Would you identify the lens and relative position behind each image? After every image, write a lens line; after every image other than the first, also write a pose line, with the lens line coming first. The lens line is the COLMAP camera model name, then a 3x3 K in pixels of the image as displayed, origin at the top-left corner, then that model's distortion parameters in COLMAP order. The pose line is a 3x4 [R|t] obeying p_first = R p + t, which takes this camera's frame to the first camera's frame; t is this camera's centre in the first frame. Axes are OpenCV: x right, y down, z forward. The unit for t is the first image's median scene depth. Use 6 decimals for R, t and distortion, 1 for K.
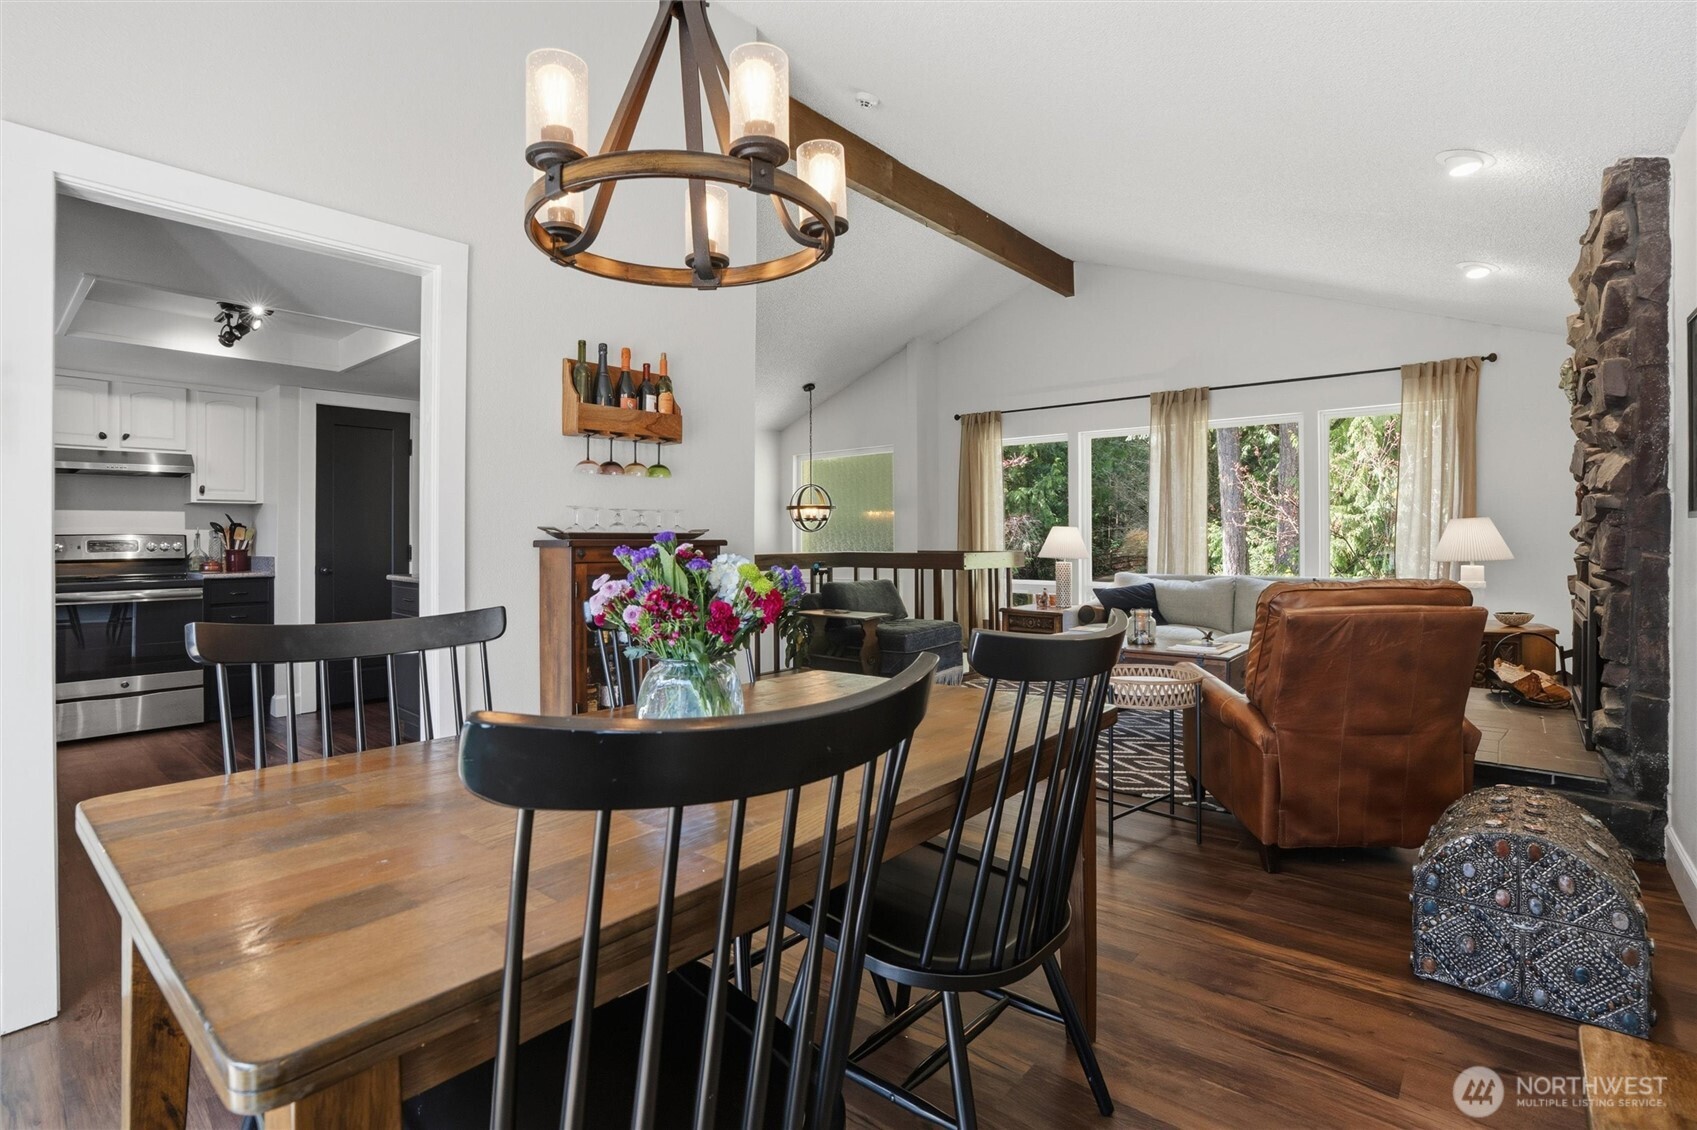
lens RADIAL K [[800.4, 0, 845.9], [0, 800.4, 559.7], [0, 0, 1]] dist [-0.046892, 0.014039]
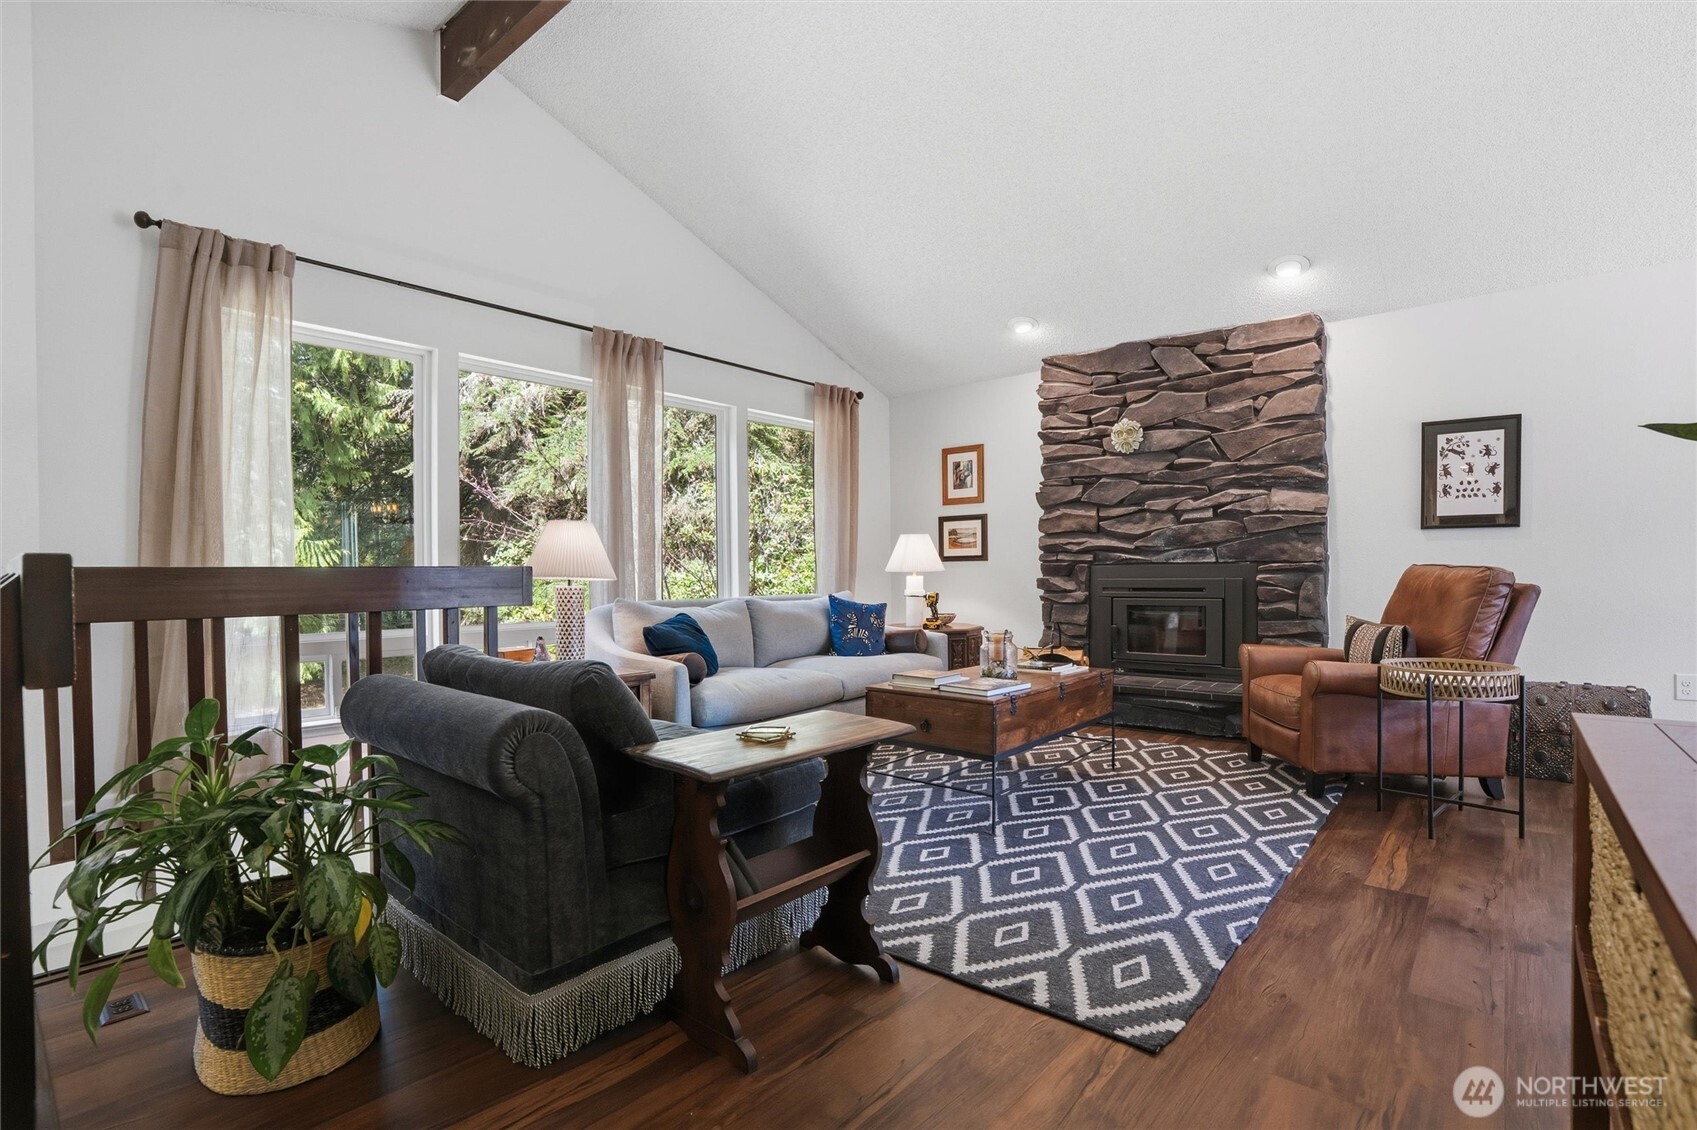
lens RADIAL K [[800.4, 0, 854.5], [0, 800.4, 582.0], [0, 0, 1]] dist [-0.046892, 0.014039]
pose [[0.023471, -0.008515, 0.999688, -0.288642], [0.034024, 0.999391, 0.007714, 0.002731], [-0.999145, 0.033832, 0.023746, 0.853793]]
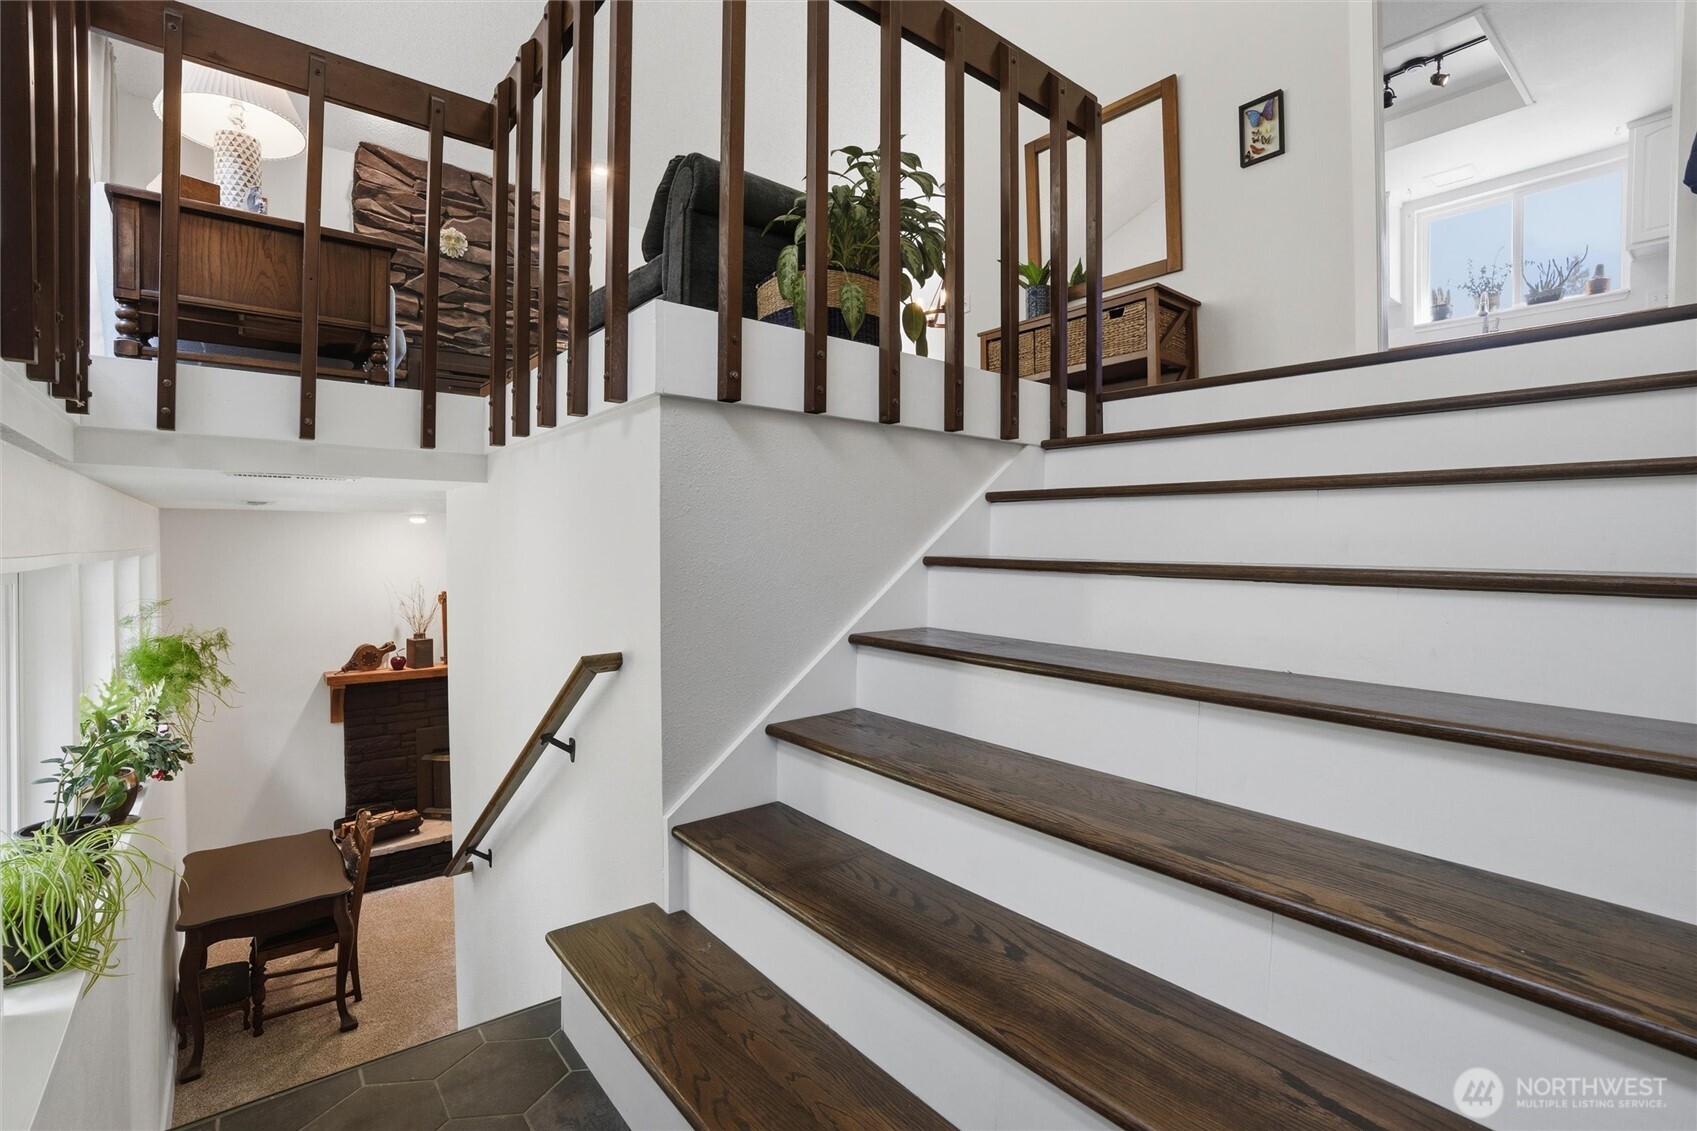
lens RADIAL K [[775.9, 0, 833.3], [0, 775.9, 548.7], [0, 0, 1]] dist [-0.048431, 0.007918]
pose [[-0.973463, -0.006806, 0.228741, -0.124624], [0.001541, 0.999340, 0.036295, 0.214209], [-0.228837, 0.035684, -0.972810, 1.414623]]
